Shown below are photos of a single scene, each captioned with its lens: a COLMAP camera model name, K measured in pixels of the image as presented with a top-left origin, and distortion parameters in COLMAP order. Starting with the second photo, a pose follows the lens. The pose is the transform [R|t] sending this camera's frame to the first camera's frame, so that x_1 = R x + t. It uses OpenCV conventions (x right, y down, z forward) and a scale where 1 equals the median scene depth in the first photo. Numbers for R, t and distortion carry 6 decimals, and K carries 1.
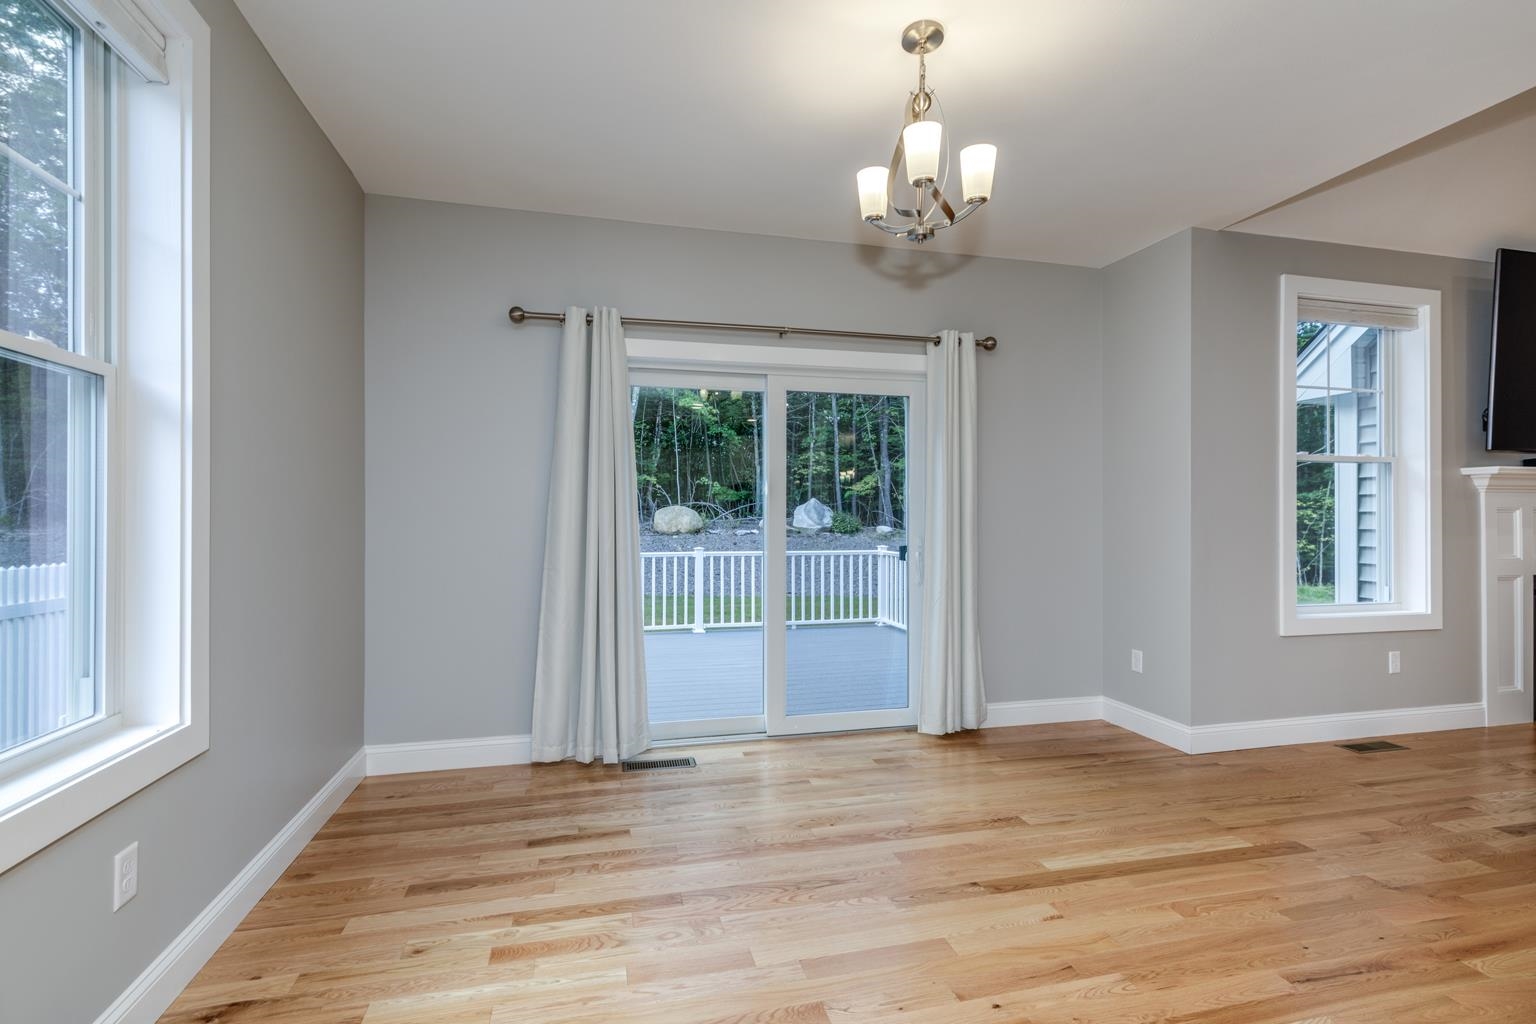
lens RADIAL K [[695.6, 0, 763.2], [0, 695.6, 513.5], [0, 0, 1]] dist [0.002204, 0.000202]
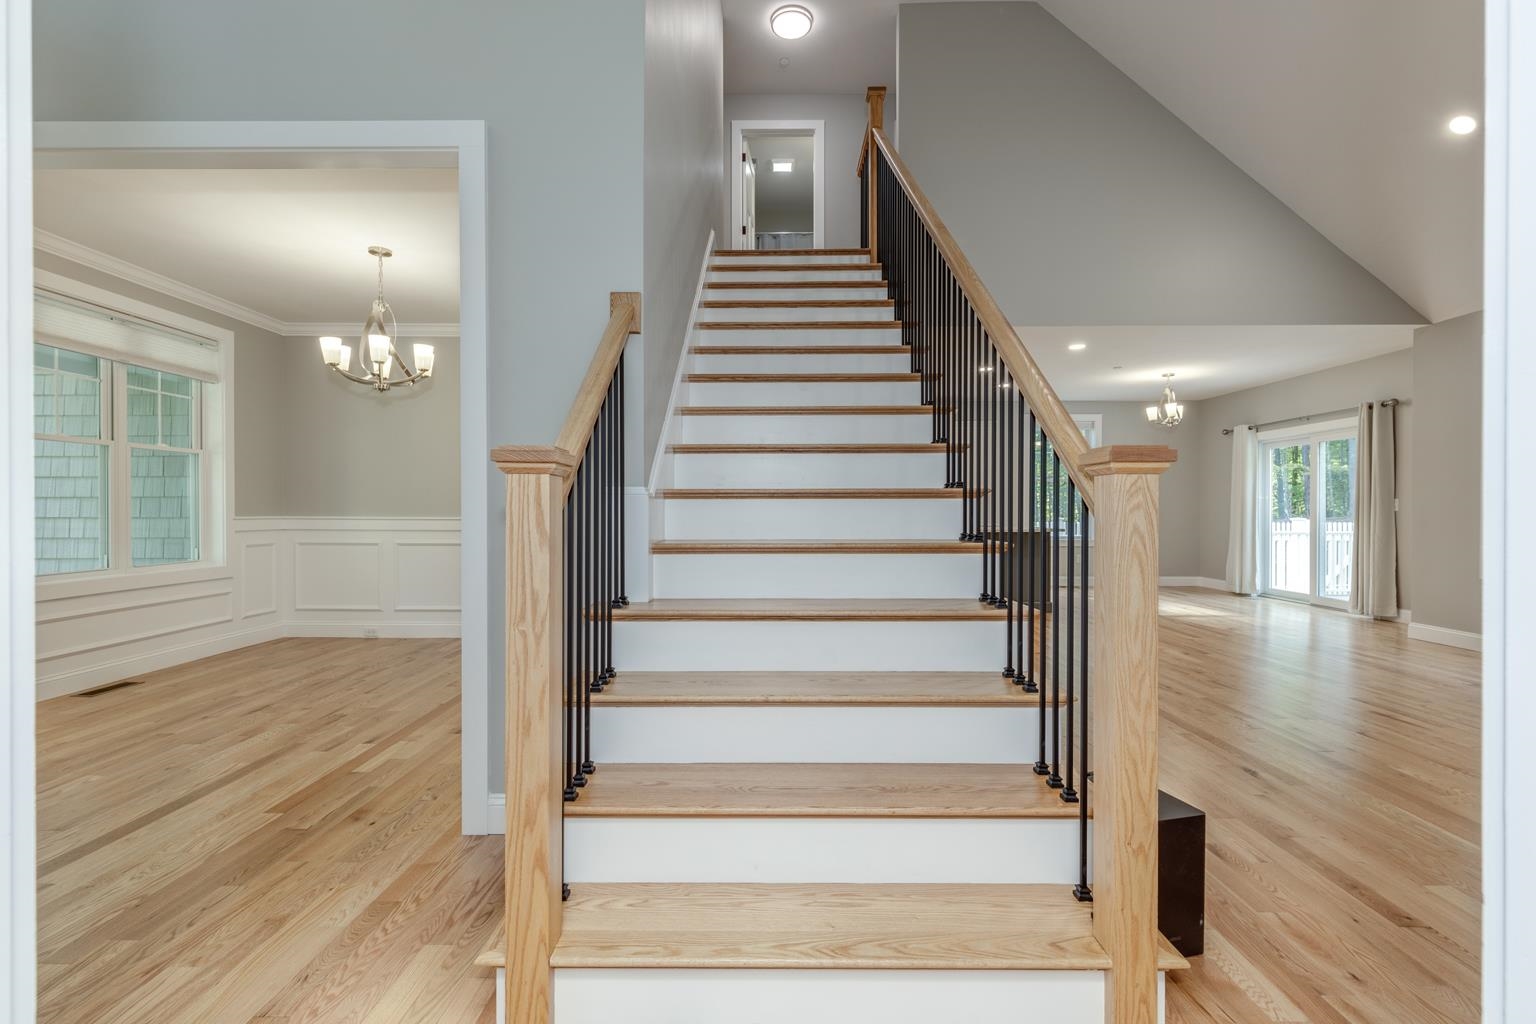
lens RADIAL K [[689.9, 0, 768.0], [0, 689.9, 512.0], [0, 0, 1]] dist [0.007607, -0.000892]
pose [[-0.241940, 0.003501, -0.970285, 2.449569], [0.002194, 0.999993, 0.003061, 0.025415], [0.970289, -0.001388, -0.241946, -0.114784]]
